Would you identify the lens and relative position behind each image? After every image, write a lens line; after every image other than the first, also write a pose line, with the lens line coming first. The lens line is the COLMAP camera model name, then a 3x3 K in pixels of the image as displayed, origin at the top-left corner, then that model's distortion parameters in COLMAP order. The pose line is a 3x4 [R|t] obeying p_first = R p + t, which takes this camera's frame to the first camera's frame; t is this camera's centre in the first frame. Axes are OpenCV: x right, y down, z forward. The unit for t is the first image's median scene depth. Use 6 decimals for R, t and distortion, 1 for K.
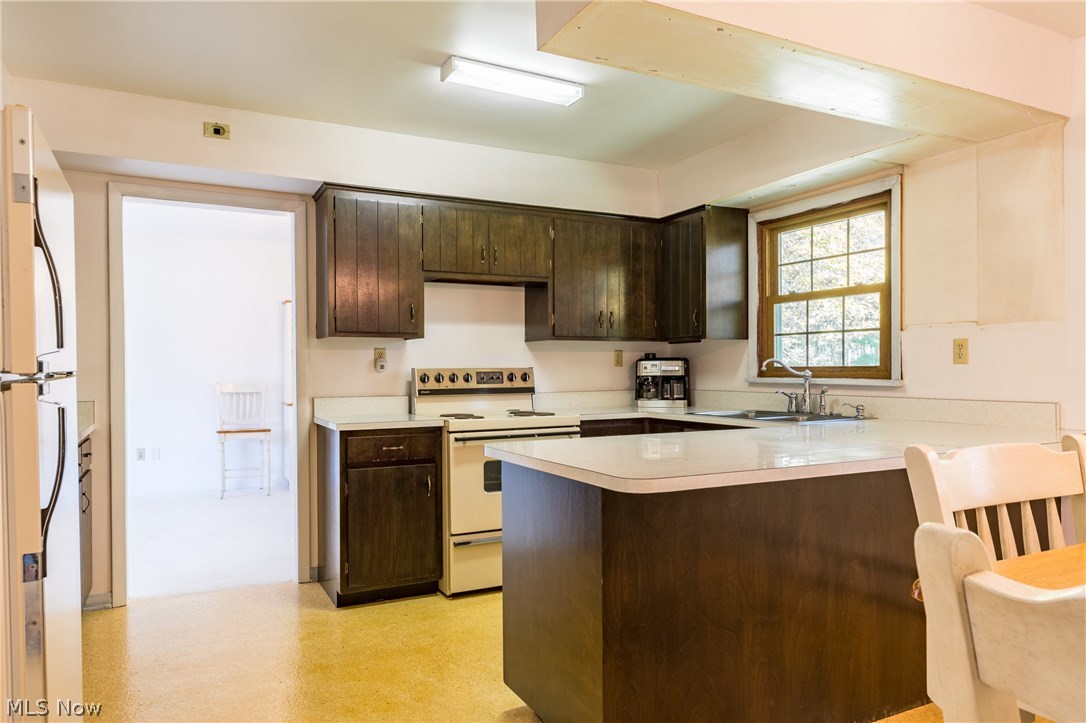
lens RADIAL K [[723.1, 0, 543.0], [0, 723.1, 361.5], [0, 0, 1]] dist [-0.003694, -0.000604]
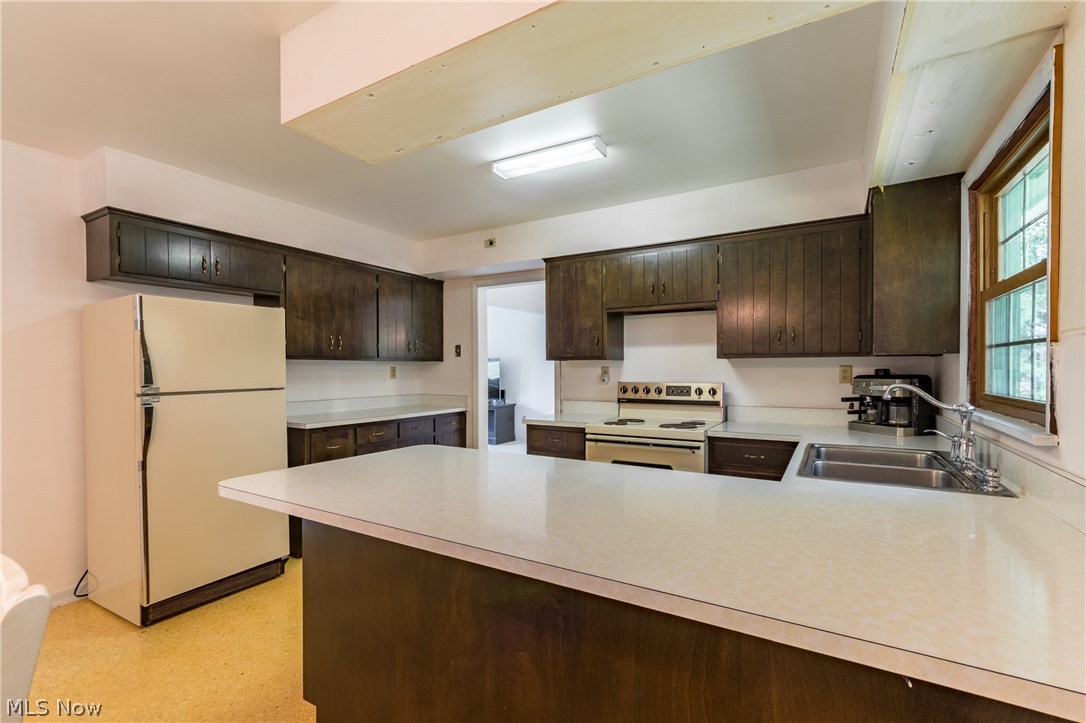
lens RADIAL K [[487.9, 0, 543.0], [0, 487.9, 361.5], [0, 0, 1]] dist [0.002715, 0.000328]
pose [[0.523801, -0.008021, -0.851803, 0.497332], [0.008299, 0.999956, -0.004312, -0.024612], [0.851800, -0.004811, 0.523845, 0.404346]]
